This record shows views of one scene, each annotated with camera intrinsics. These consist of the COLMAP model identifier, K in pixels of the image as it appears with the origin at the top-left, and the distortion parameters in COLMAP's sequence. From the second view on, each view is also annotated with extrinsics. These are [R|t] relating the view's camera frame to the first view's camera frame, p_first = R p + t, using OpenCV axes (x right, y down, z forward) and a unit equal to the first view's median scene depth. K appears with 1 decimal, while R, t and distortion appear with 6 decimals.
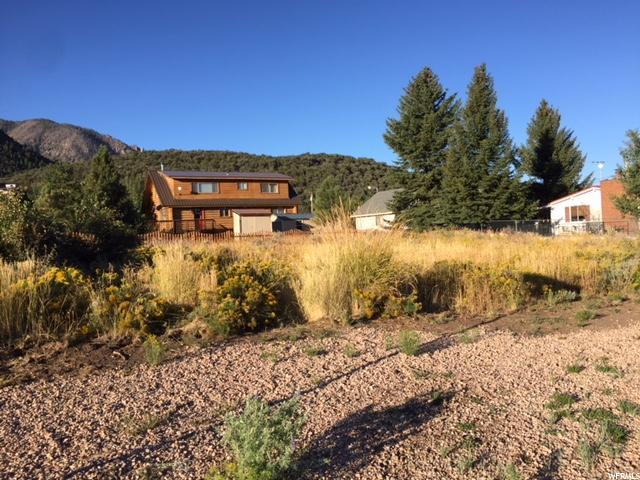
lens RADIAL K [[538.5, 0, 320.0], [0, 538.5, 240.0], [0, 0, 1]] dist [0.078377, -0.103925]
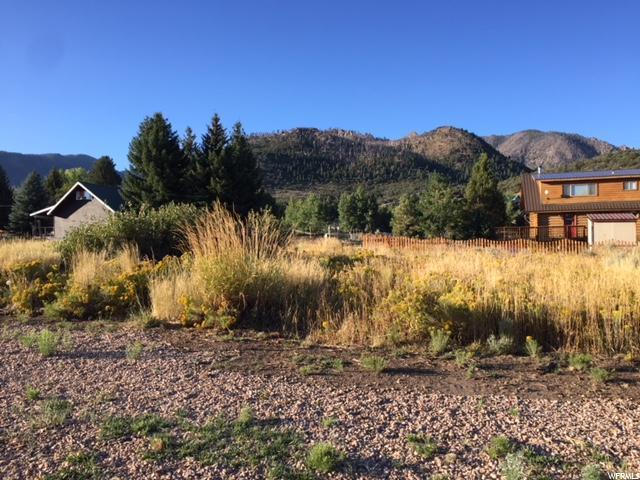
lens RADIAL K [[543.0, 0, 320.0], [0, 543.0, 240.0], [0, 0, 1]] dist [0.060582, -0.083117]
pose [[0.678487, 0.024228, -0.734213, 0.166172], [-0.033437, 0.999439, 0.002081, -0.003049], [0.733851, 0.023138, 0.678916, 0.088389]]
